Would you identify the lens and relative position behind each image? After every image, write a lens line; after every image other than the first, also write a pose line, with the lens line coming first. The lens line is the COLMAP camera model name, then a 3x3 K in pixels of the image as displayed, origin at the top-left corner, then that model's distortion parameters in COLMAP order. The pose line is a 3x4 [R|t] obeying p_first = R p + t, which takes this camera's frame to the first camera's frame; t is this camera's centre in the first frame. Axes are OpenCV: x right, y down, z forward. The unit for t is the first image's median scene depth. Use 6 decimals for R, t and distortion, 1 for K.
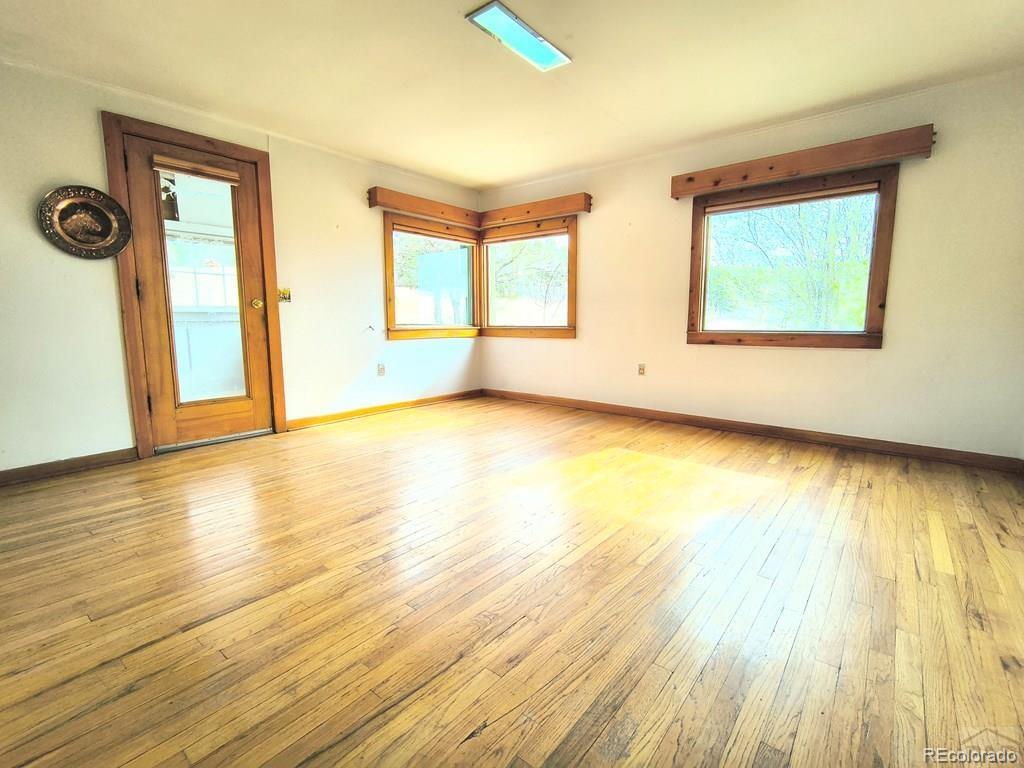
lens RADIAL K [[474.8, 0, 517.0], [0, 474.8, 381.4], [0, 0, 1]] dist [0.000462, -0.000839]
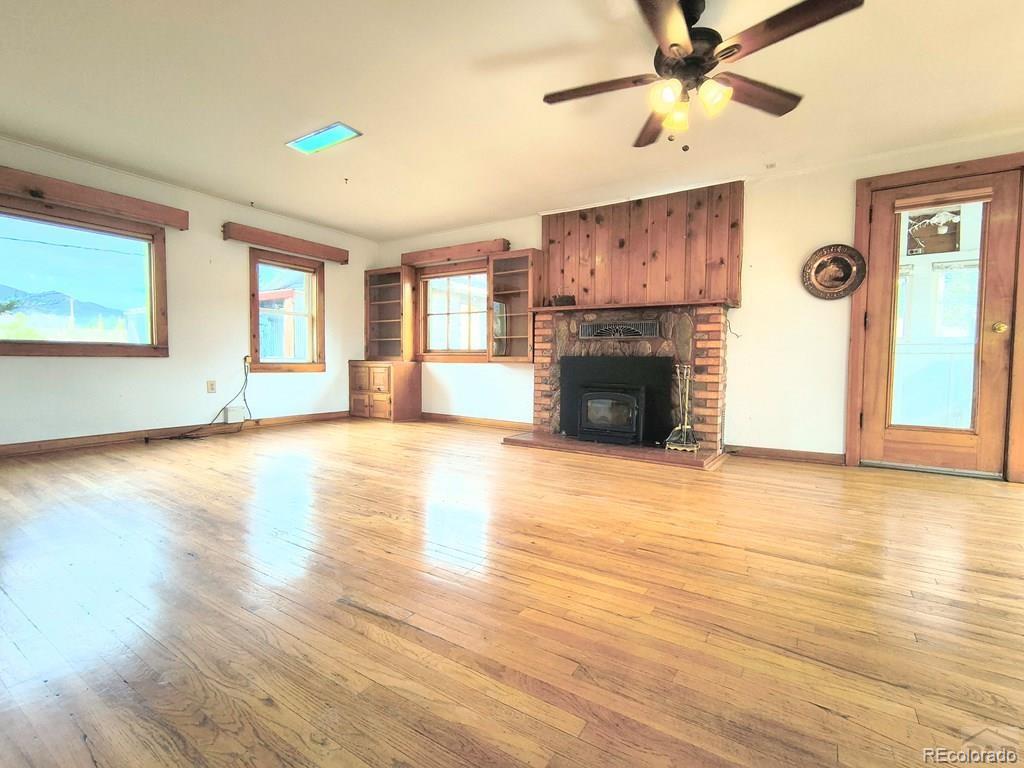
lens RADIAL K [[474.8, 0, 513.8], [0, 474.8, 385.3], [0, 0, 1]] dist [0.000462, -0.000839]
pose [[0.097516, 0.051759, -0.993887, 0.298505], [-0.137298, 0.989798, 0.038075, 0.038897], [0.985718, 0.132746, 0.103627, 0.050500]]
